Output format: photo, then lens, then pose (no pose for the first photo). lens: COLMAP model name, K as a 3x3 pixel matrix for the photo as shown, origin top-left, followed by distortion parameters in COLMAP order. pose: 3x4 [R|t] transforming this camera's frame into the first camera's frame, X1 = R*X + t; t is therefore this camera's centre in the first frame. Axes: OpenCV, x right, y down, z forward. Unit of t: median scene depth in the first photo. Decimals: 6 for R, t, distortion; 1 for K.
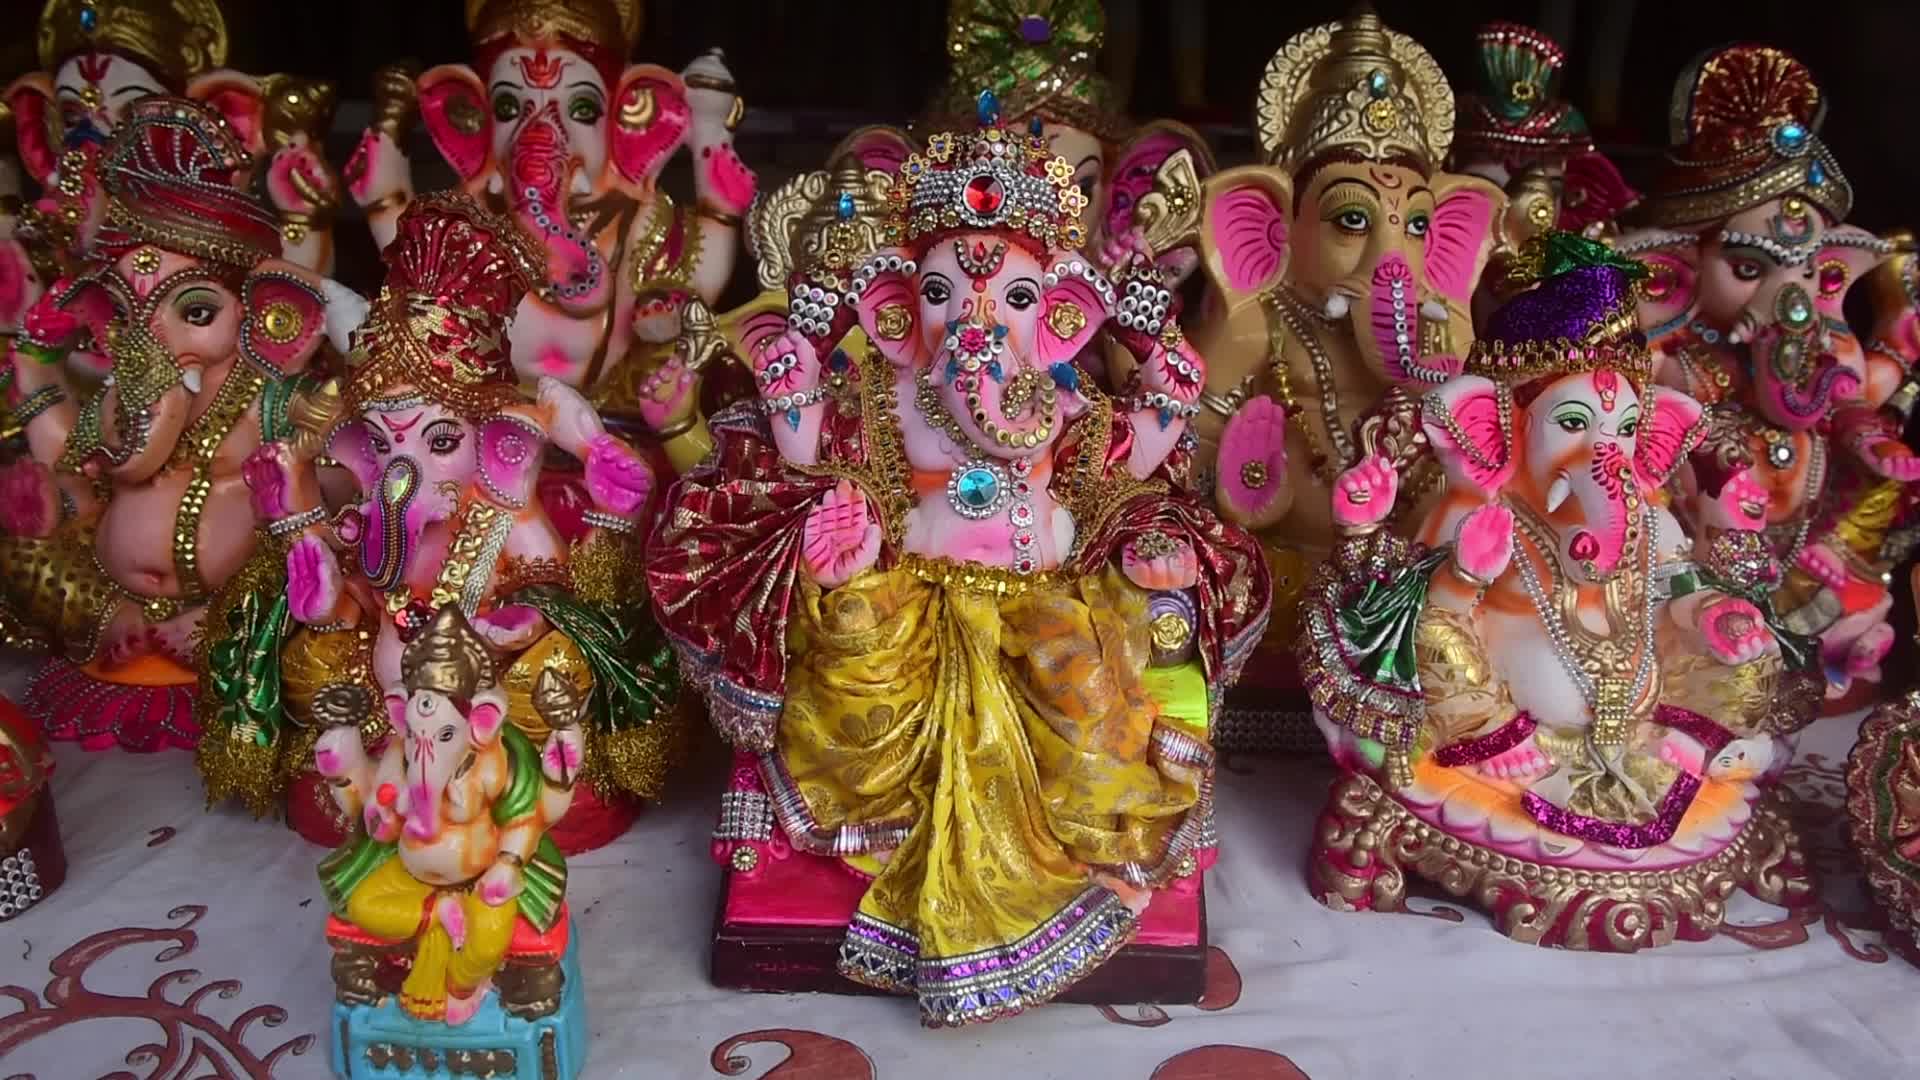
lens RADIAL K [[1432.0, 0, 958.1], [0, 1432.0, 645.3], [0, 0, 1]] dist [-0.072292, -0.003439]
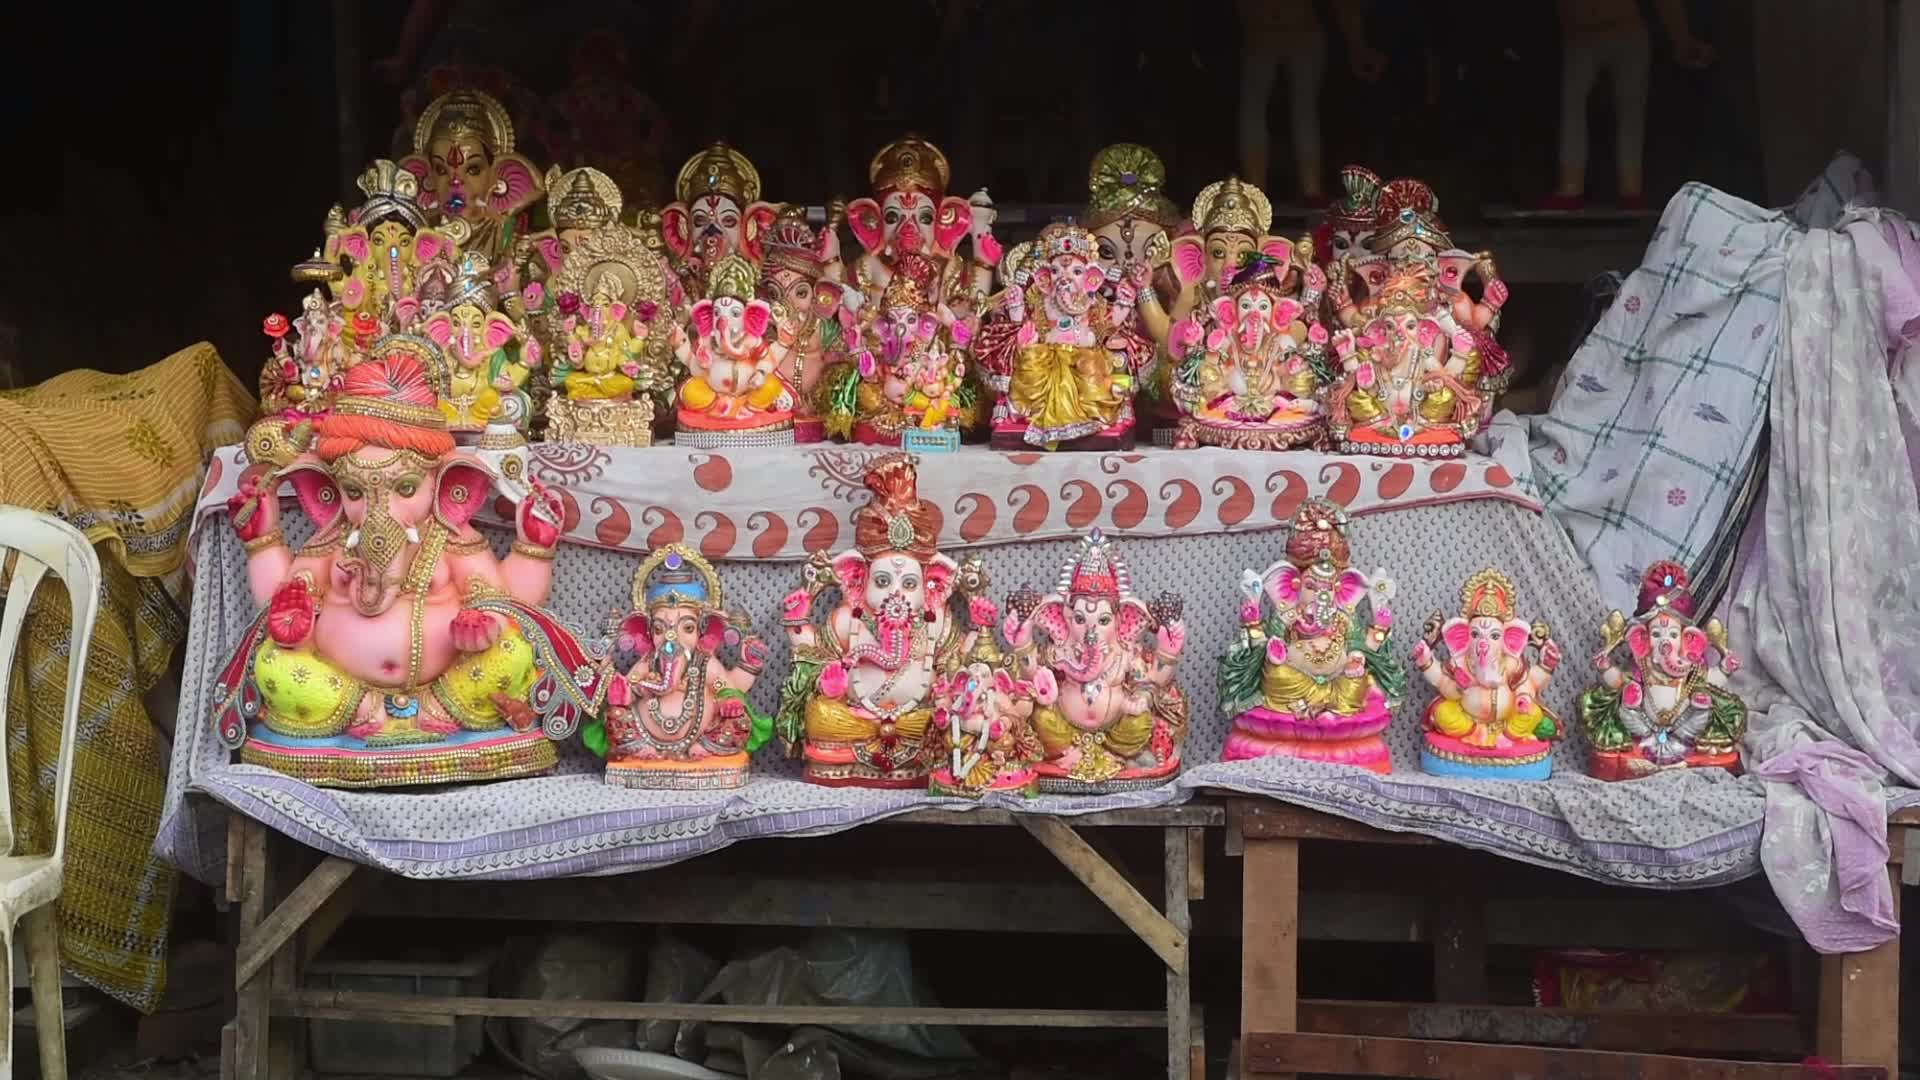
lens RADIAL K [[1389.7, 0, 958.4], [0, 1389.7, 527.9], [0, 0, 1]] dist [-0.055217, -0.005024]
pose [[0.987110, 0.006898, -0.159893, 0.206032], [-0.027107, 0.991842, -0.124559, 0.561081], [0.157730, 0.127288, 0.979244, -1.599803]]
